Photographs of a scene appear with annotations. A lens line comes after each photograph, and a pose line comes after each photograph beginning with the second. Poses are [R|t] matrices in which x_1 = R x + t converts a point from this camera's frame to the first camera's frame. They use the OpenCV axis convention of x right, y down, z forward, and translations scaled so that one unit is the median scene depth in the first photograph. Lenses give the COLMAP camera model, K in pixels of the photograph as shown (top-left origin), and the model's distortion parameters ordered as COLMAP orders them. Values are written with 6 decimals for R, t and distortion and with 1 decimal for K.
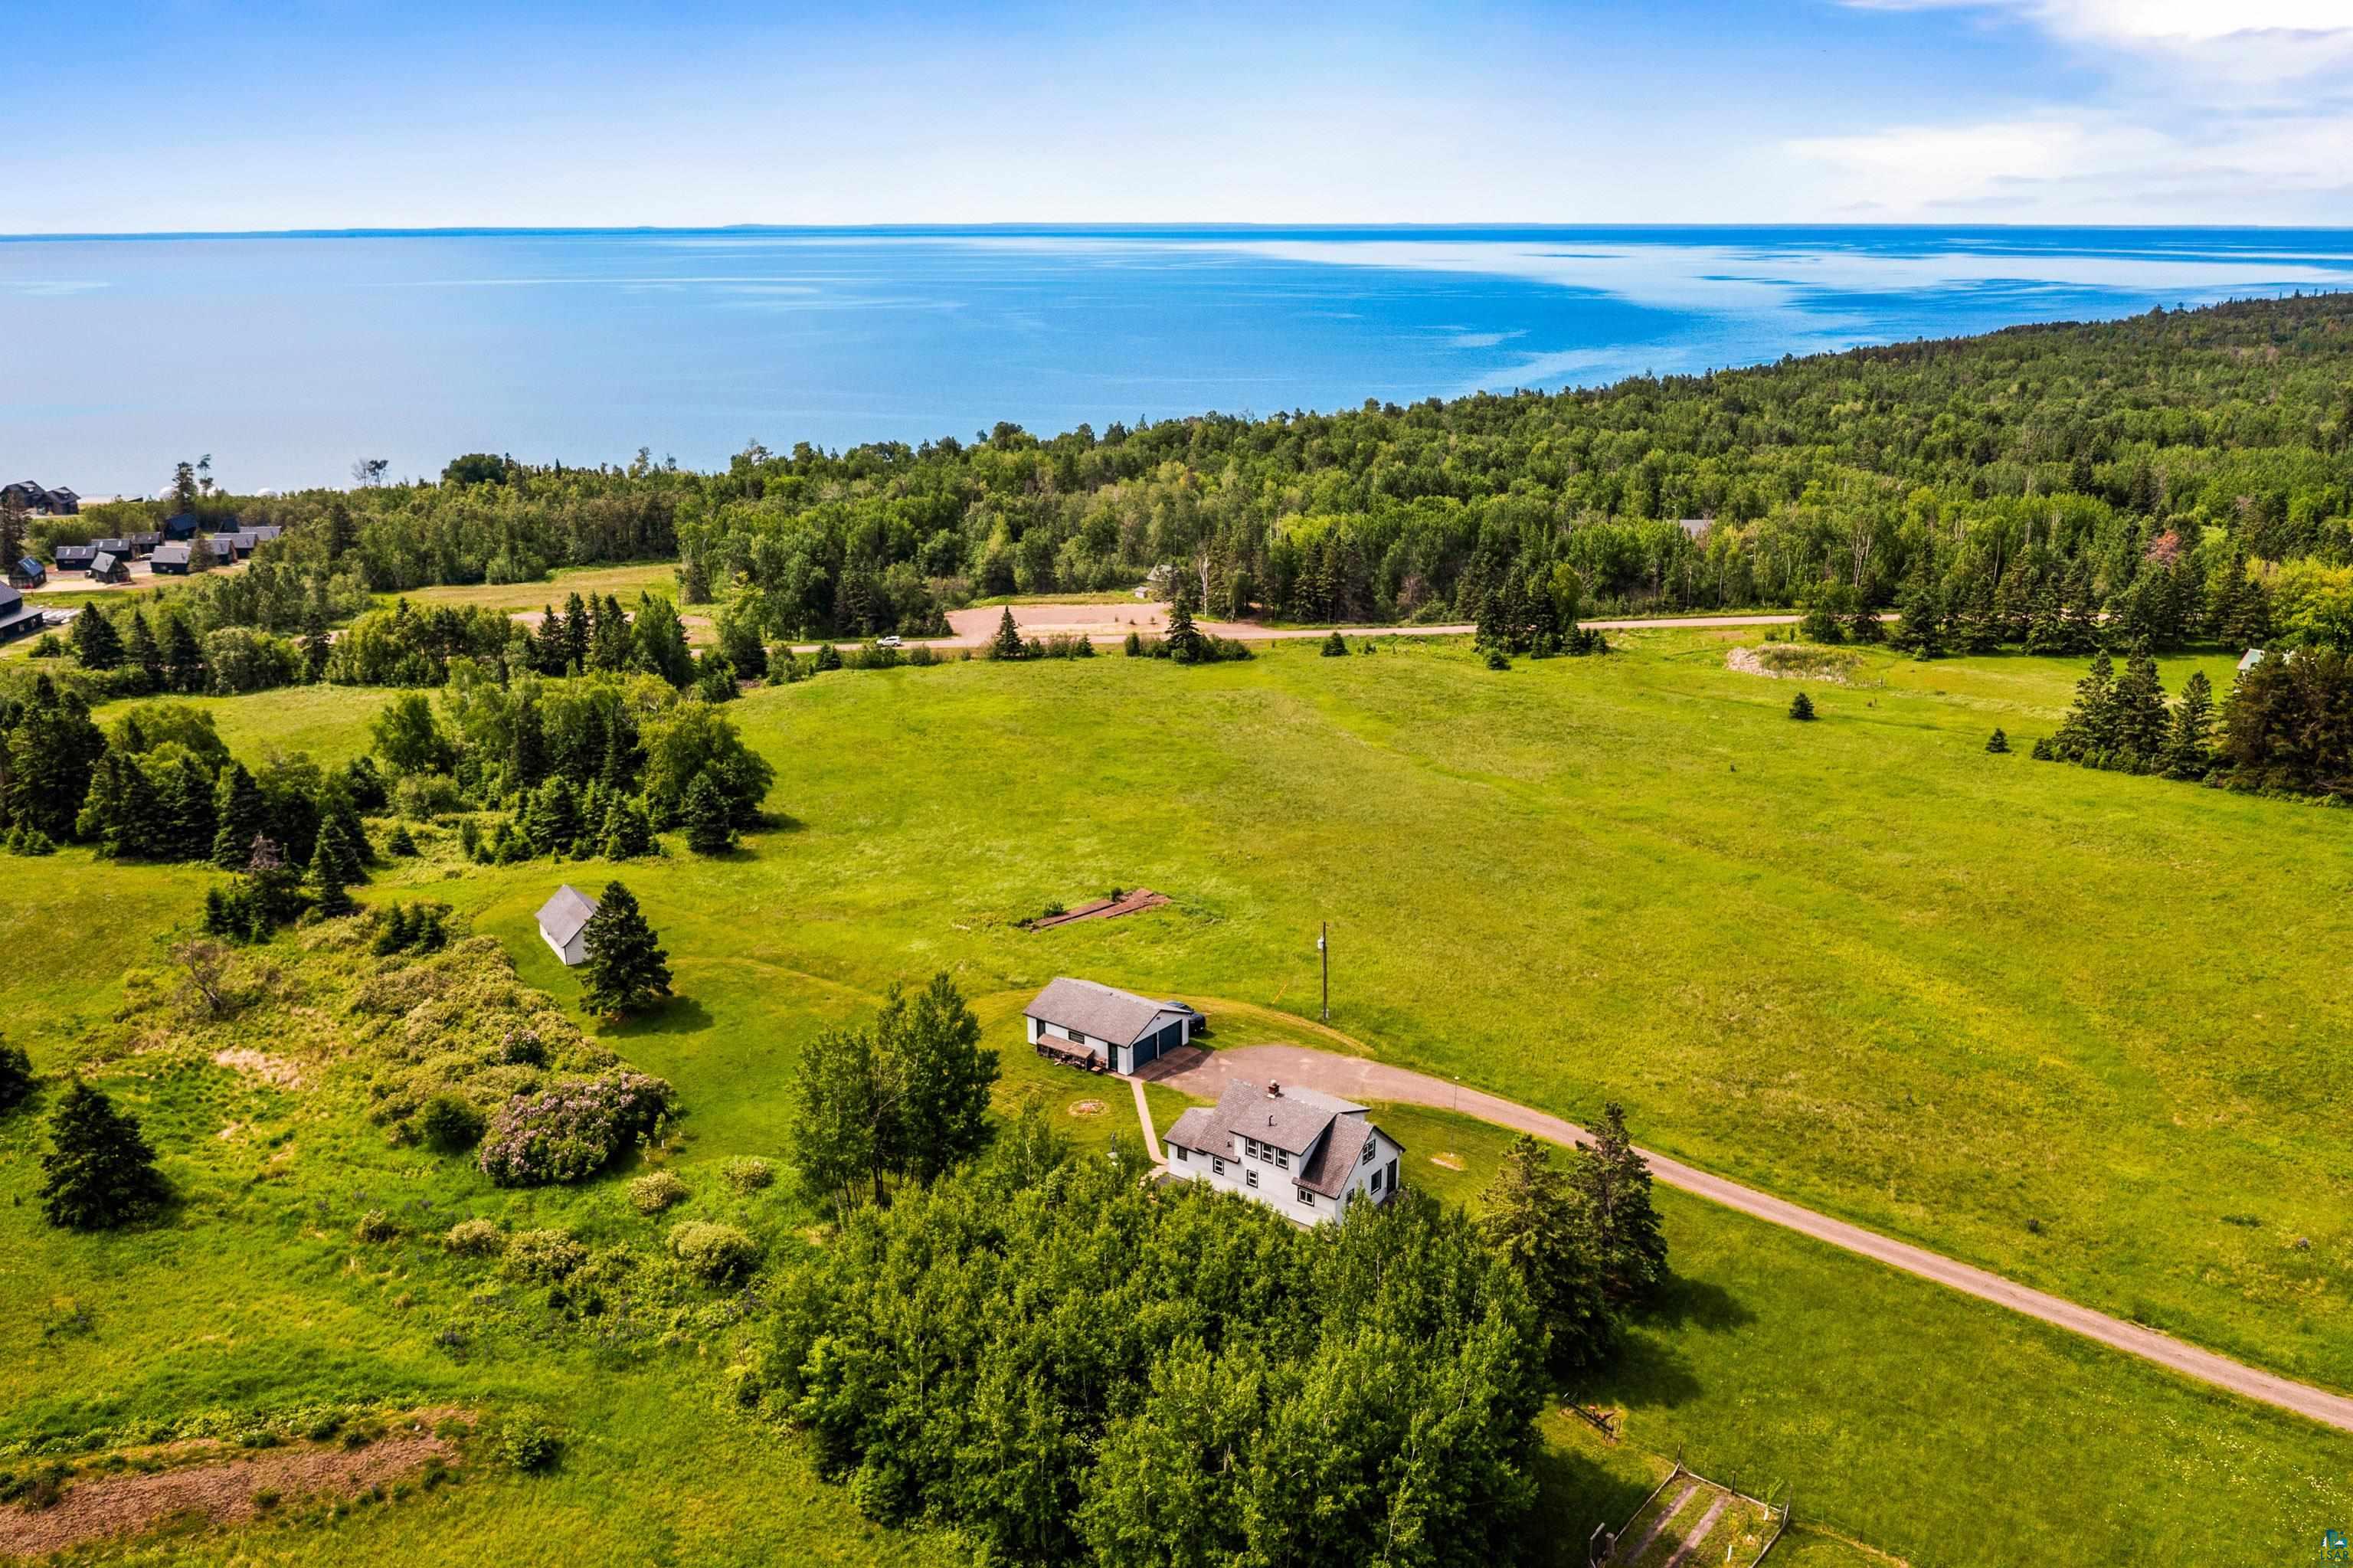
lens RADIAL K [[1992.4, 0, 1216.2], [0, 1992.4, 781.5], [0, 0, 1]] dist [-0.029765, 0.015683]
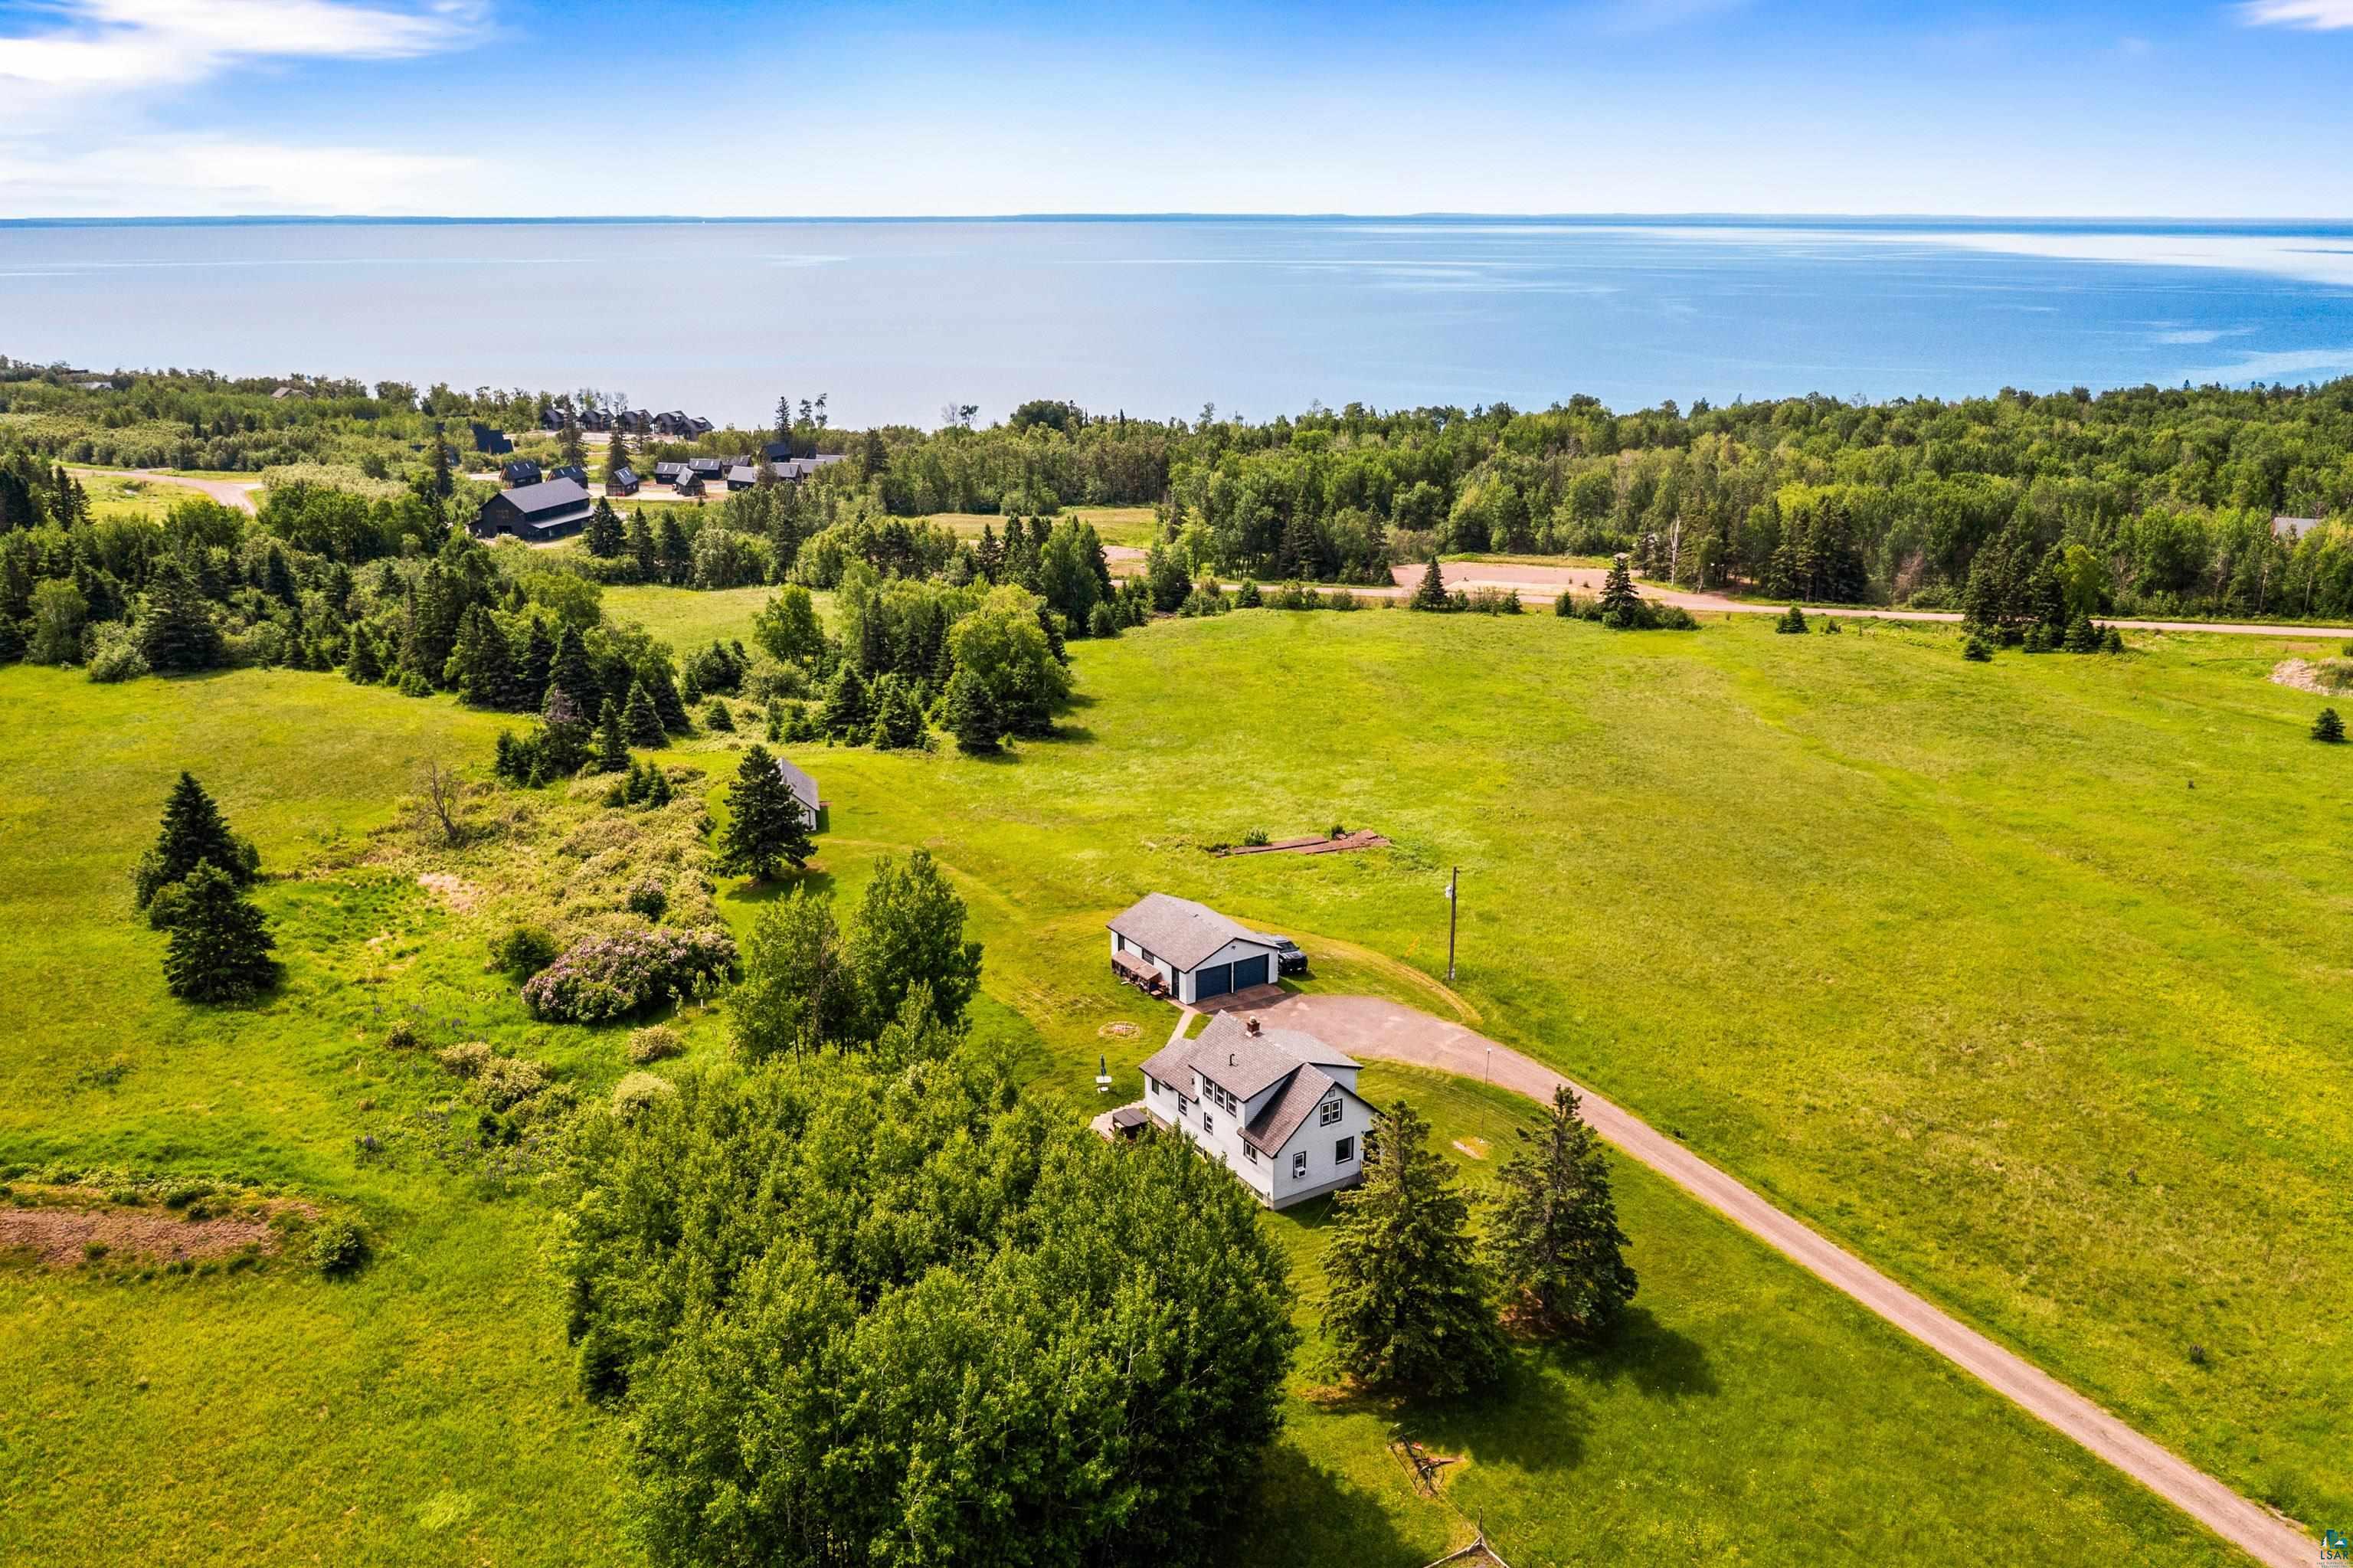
lens RADIAL K [[1992.4, 0, 1216.2], [0, 1992.4, 781.5], [0, 0, 1]] dist [-0.029765, 0.015683]
pose [[0.933918, 0.097803, -0.343848, 0.139522], [-0.099502, 0.994956, 0.012747, 0.018238], [0.343360, 0.022309, 0.938939, 0.083840]]
